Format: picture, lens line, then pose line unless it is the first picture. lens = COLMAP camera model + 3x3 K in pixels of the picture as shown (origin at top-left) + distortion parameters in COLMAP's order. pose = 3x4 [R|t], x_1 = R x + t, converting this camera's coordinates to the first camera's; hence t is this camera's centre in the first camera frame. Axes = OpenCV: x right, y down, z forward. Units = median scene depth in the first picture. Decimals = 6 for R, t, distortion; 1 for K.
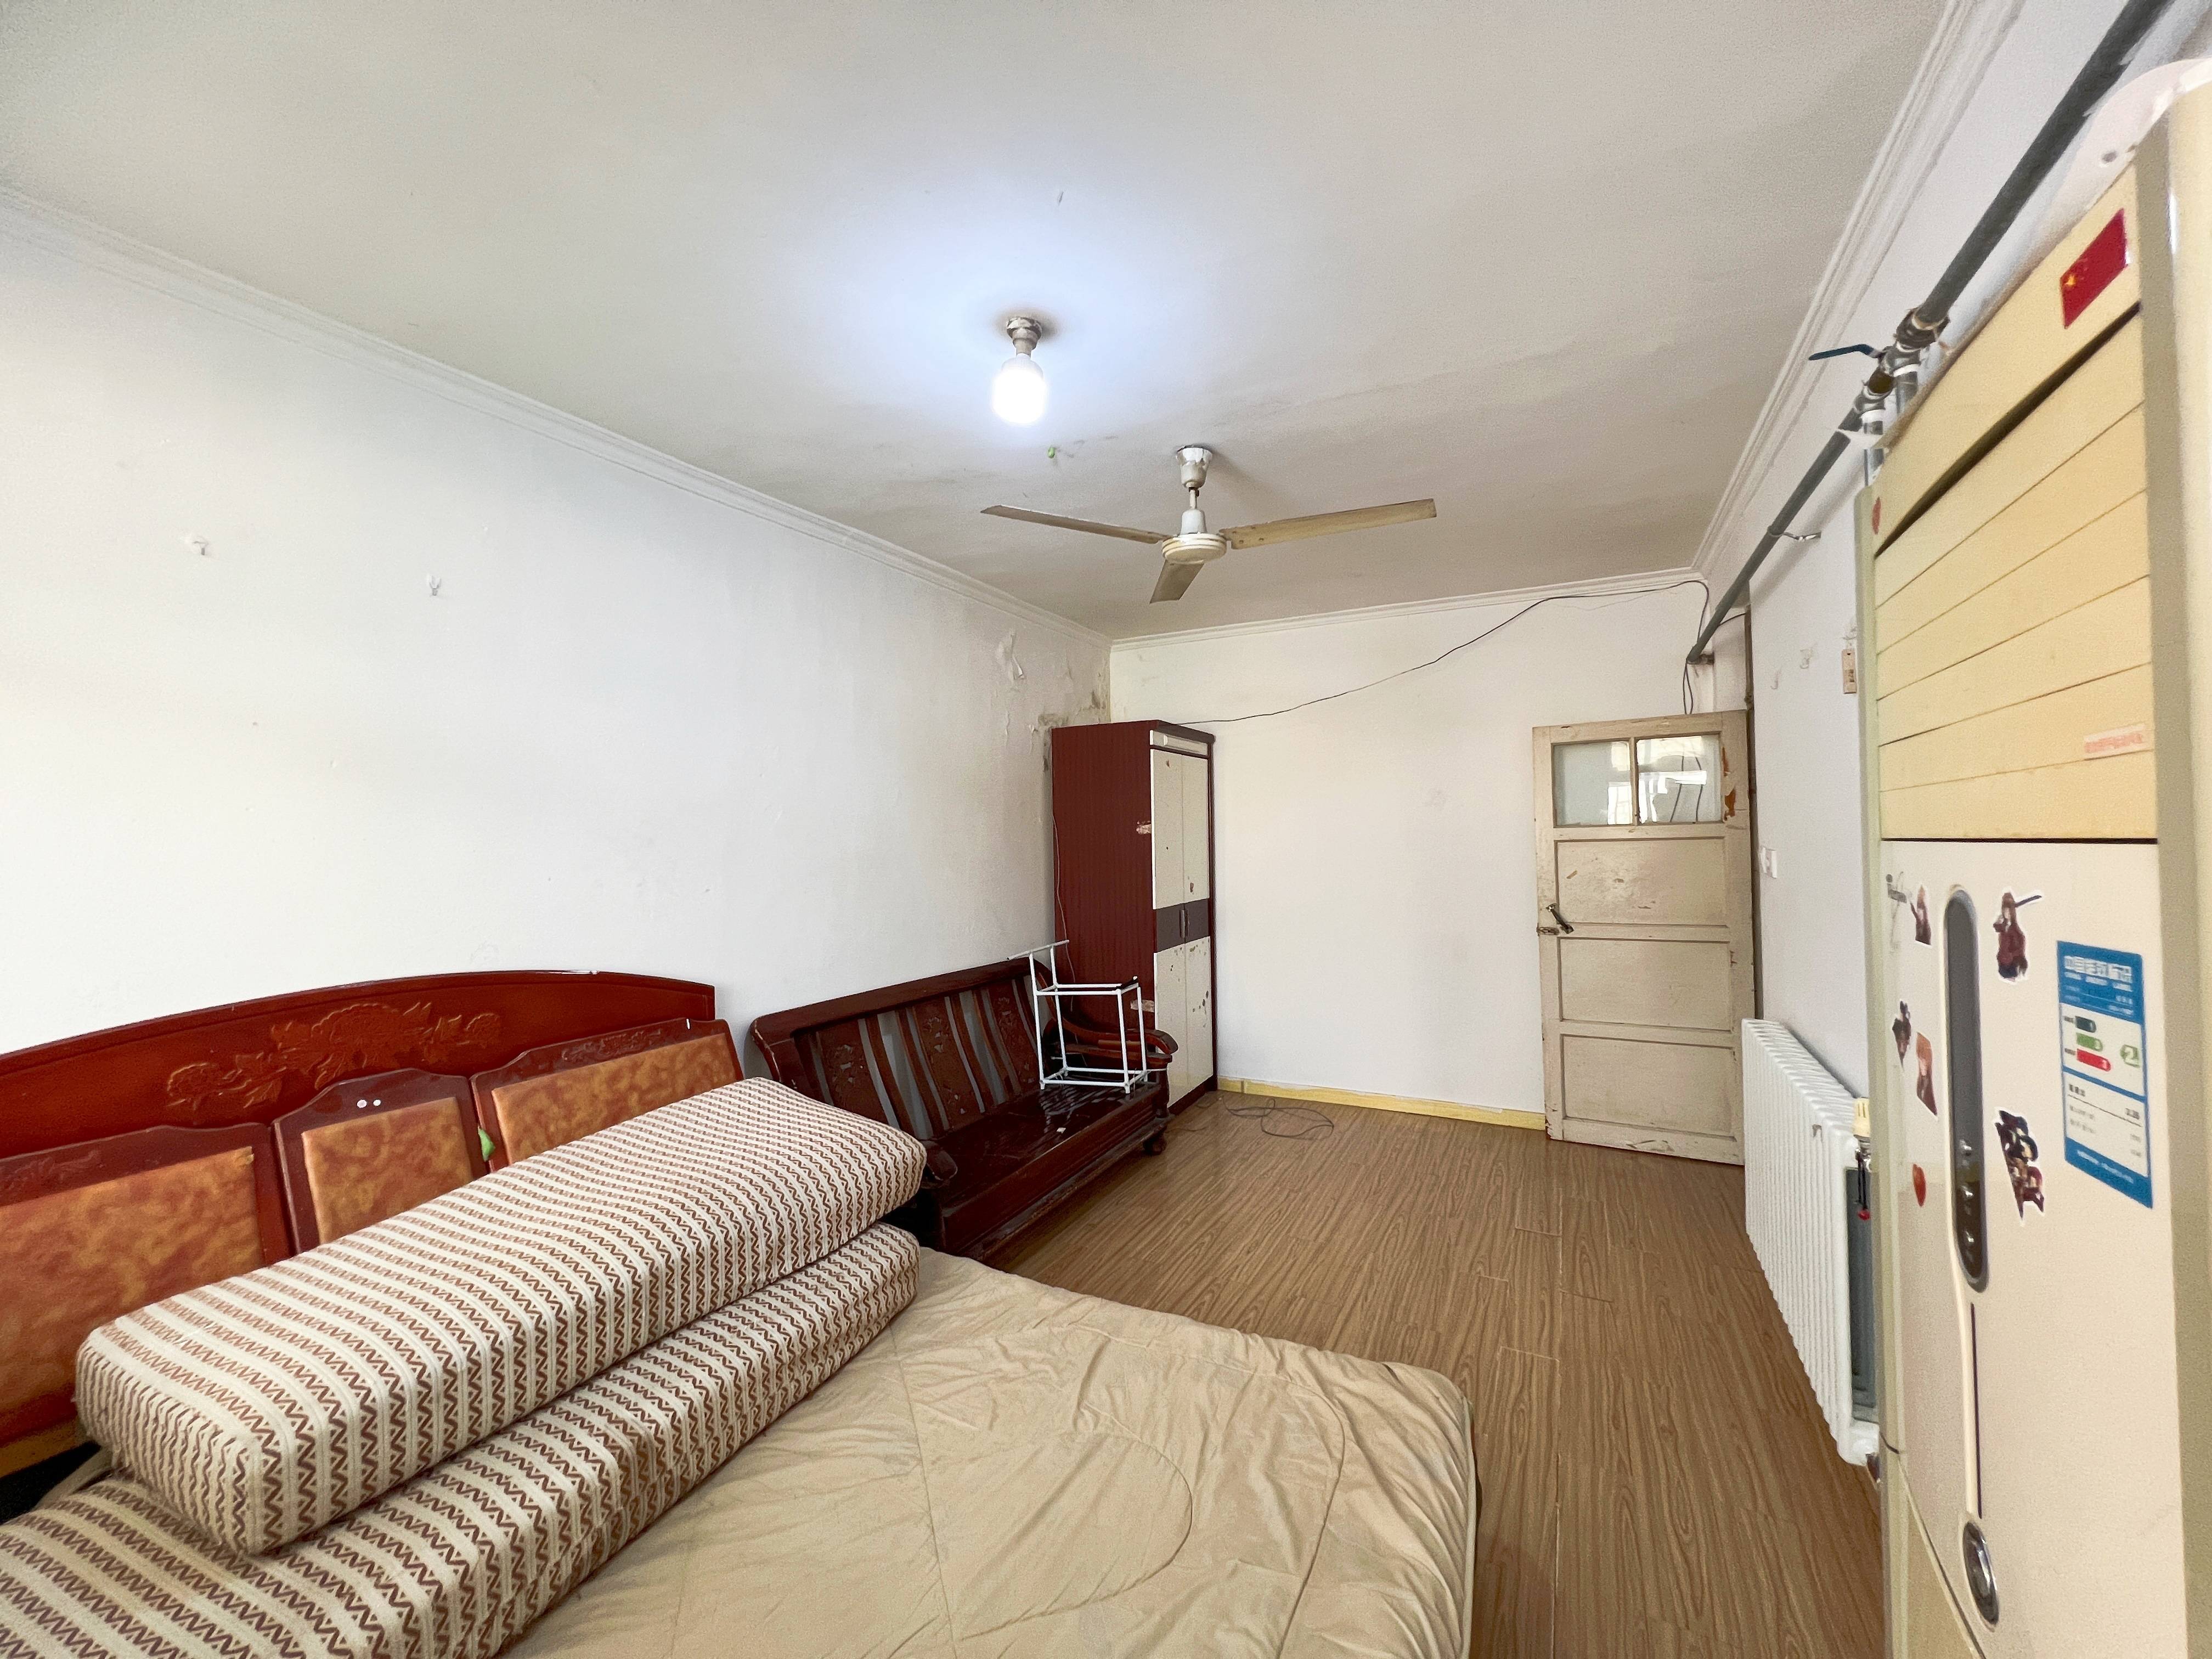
lens RADIAL K [[899.3, 0, 1101.3], [0, 899.3, 829.3], [0, 0, 1]] dist [-0.000880, -0.000688]
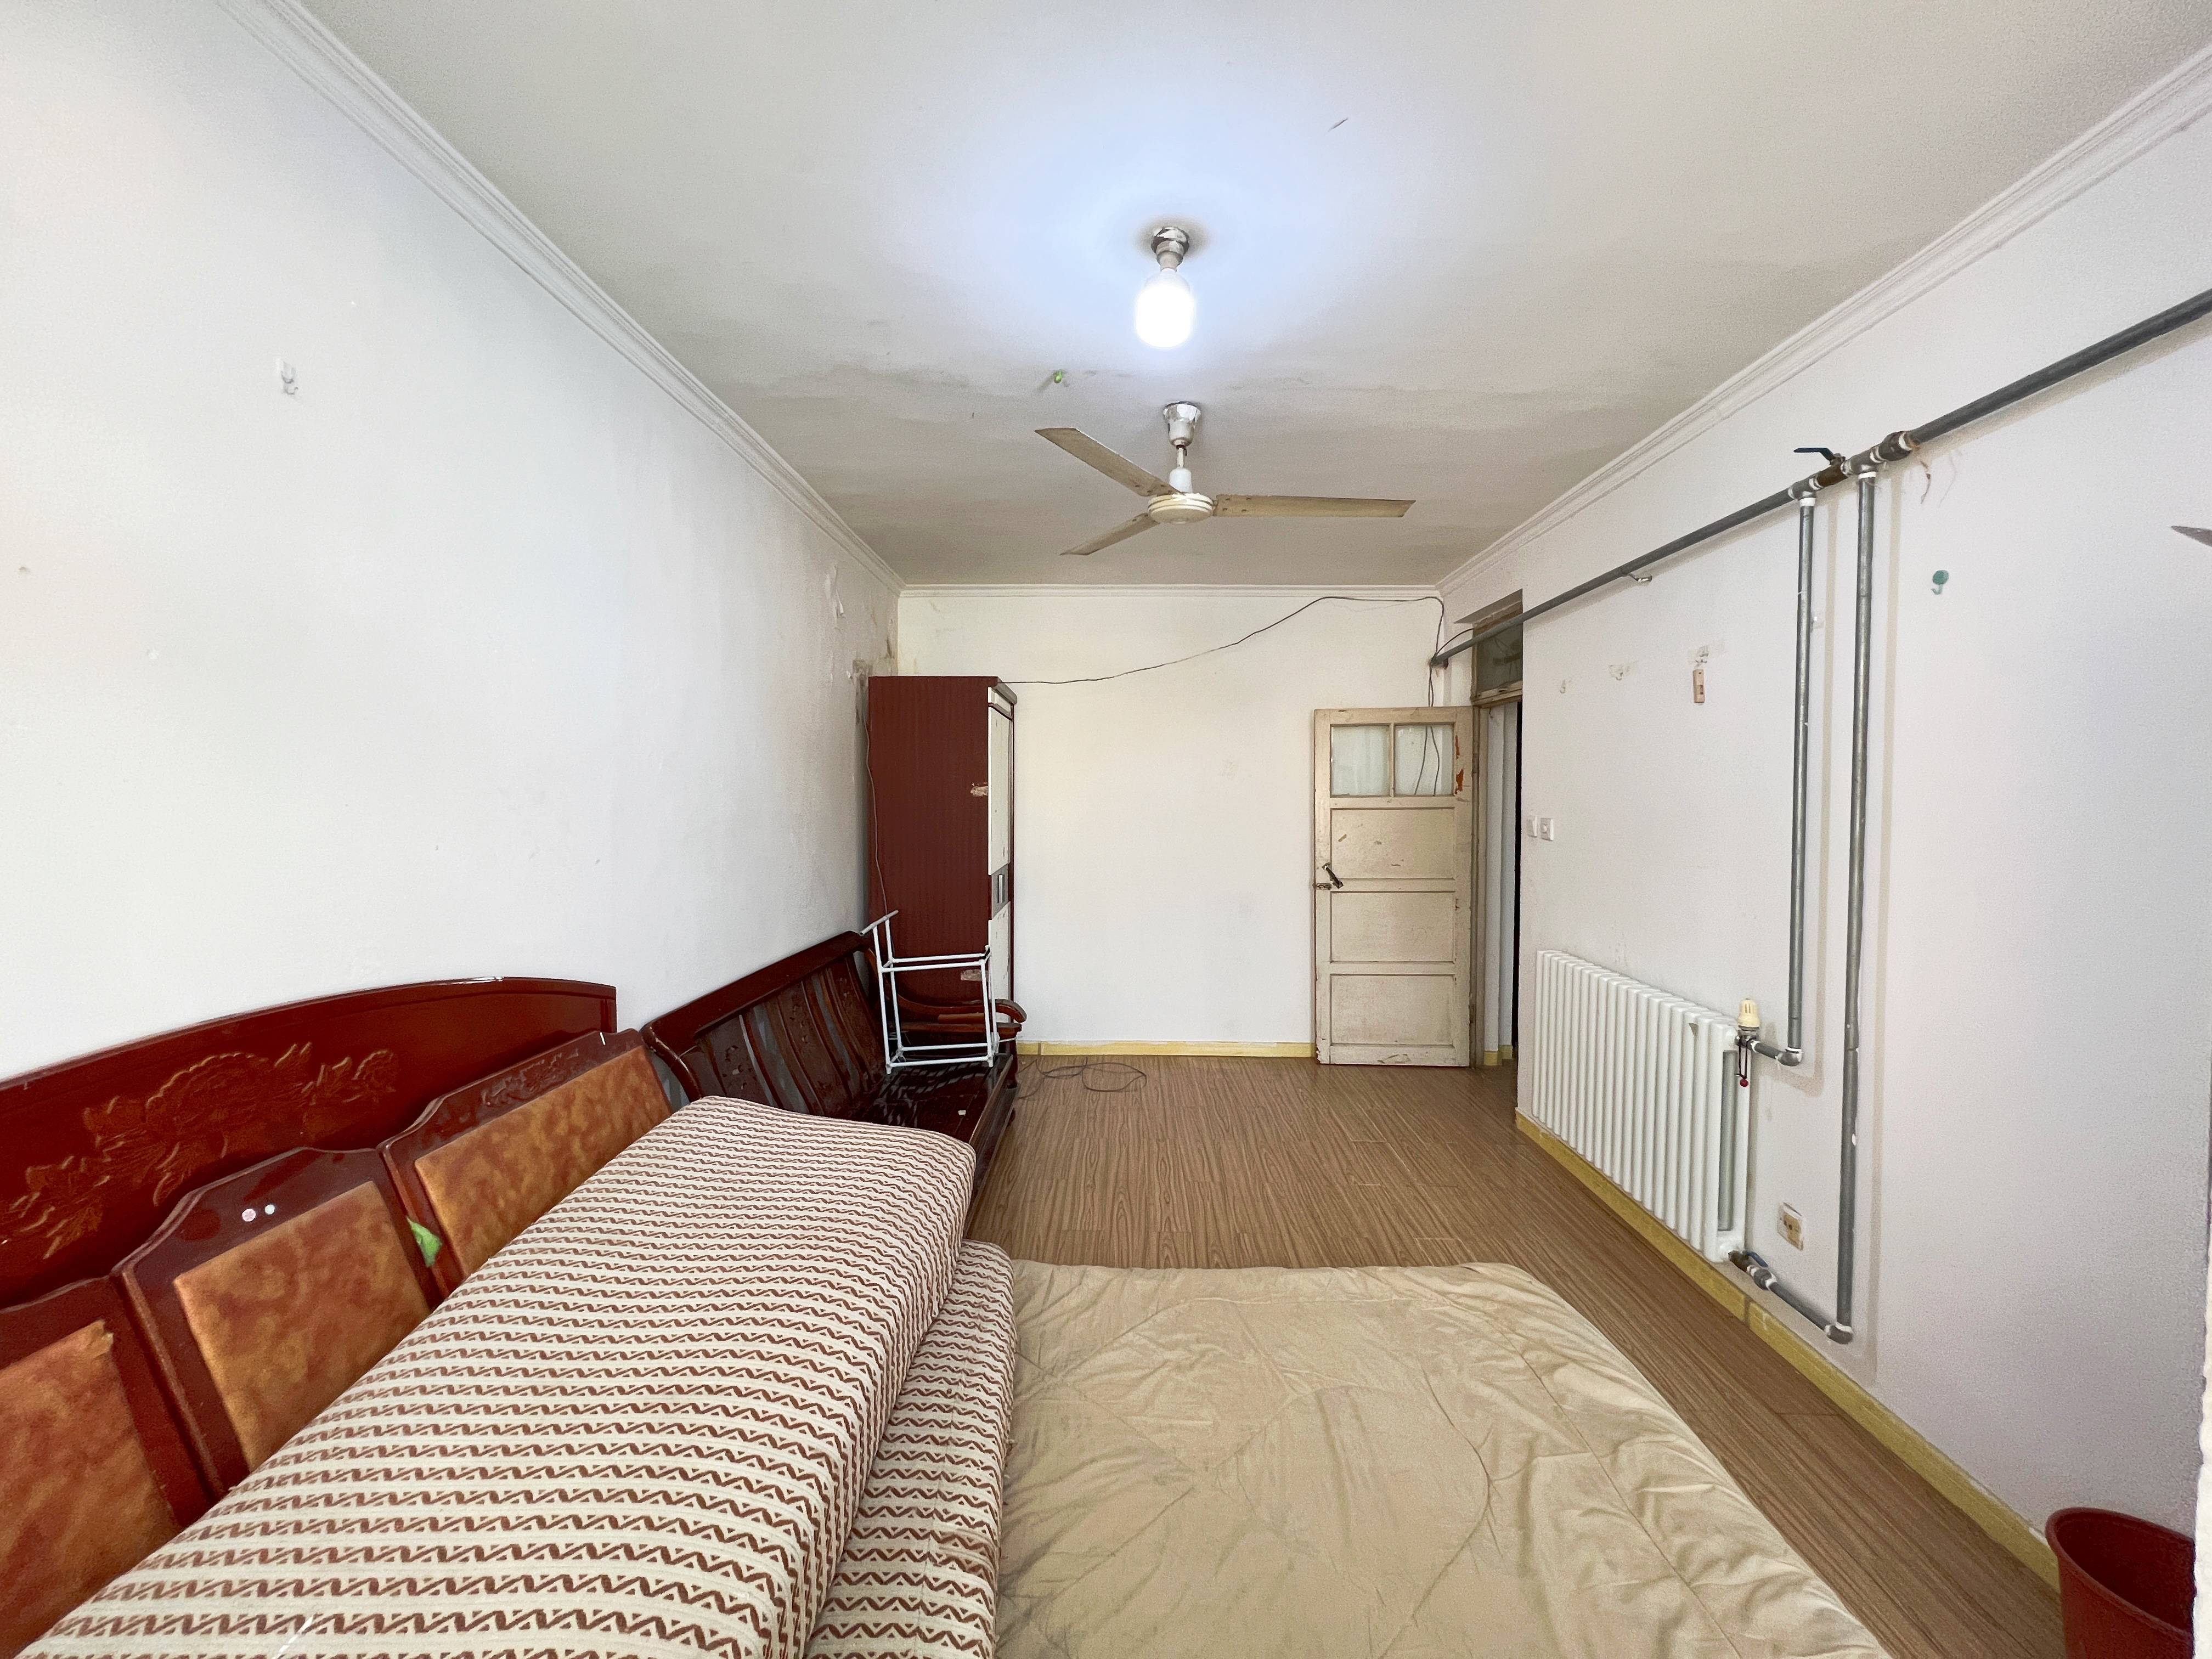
lens RADIAL K [[899.3, 0, 1105.0], [0, 899.3, 829.4], [0, 0, 1]] dist [-0.000880, -0.000688]
pose [[0.892555, 0.001948, 0.450934, -0.420321], [-0.020173, 0.999162, 0.035613, 0.006032], [-0.450487, -0.040883, 0.891846, 0.144604]]
